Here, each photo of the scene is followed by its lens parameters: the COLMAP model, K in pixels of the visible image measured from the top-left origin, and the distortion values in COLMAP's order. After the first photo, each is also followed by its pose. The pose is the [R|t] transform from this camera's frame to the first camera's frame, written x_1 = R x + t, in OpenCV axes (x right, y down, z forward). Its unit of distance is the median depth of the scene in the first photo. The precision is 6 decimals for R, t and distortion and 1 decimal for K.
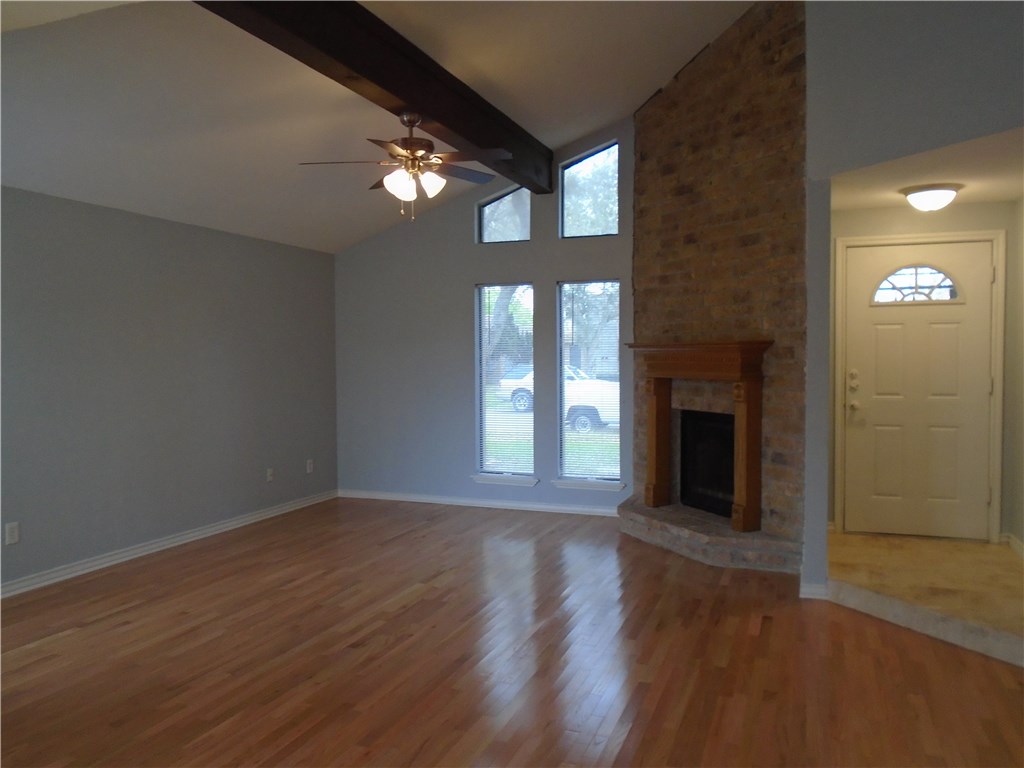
lens RADIAL K [[789.1, 0, 512.0], [0, 789.1, 384.0], [0, 0, 1]] dist [-0.002117, 0.000612]
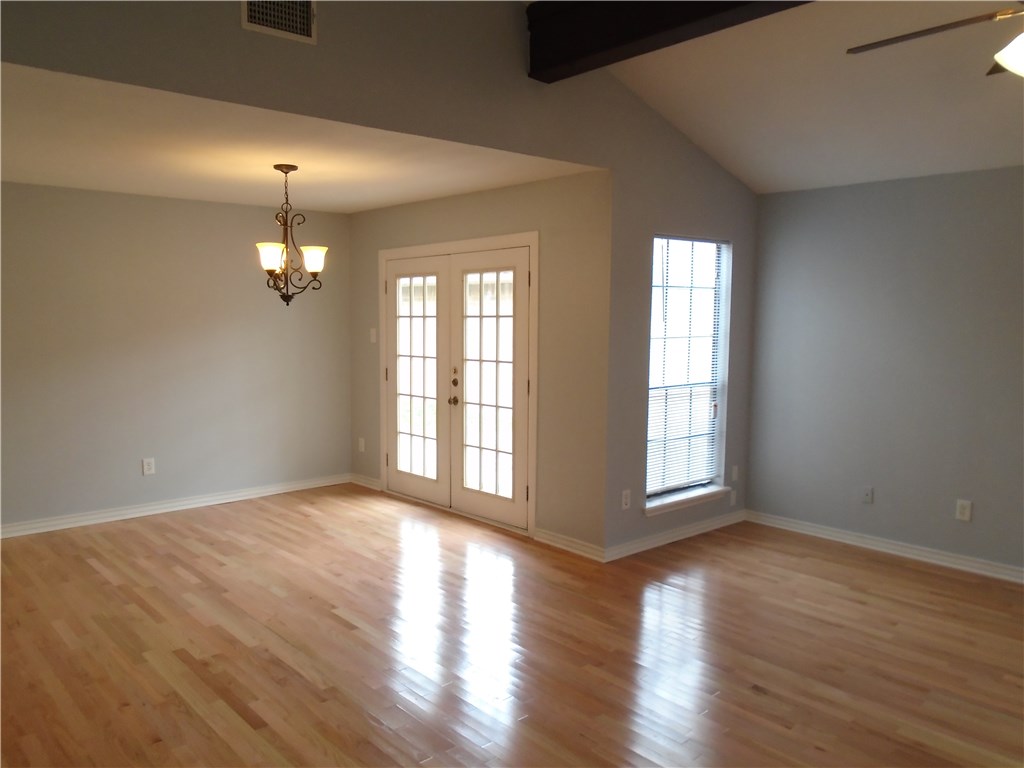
lens RADIAL K [[789.1, 0, 512.0], [0, 789.1, 384.0], [0, 0, 1]] dist [-0.002117, 0.000612]
pose [[-0.457533, 0.084815, -0.885139, 0.606533], [-0.035026, 0.992949, 0.113250, -0.081618], [0.888503, 0.082818, -0.451336, 1.028840]]
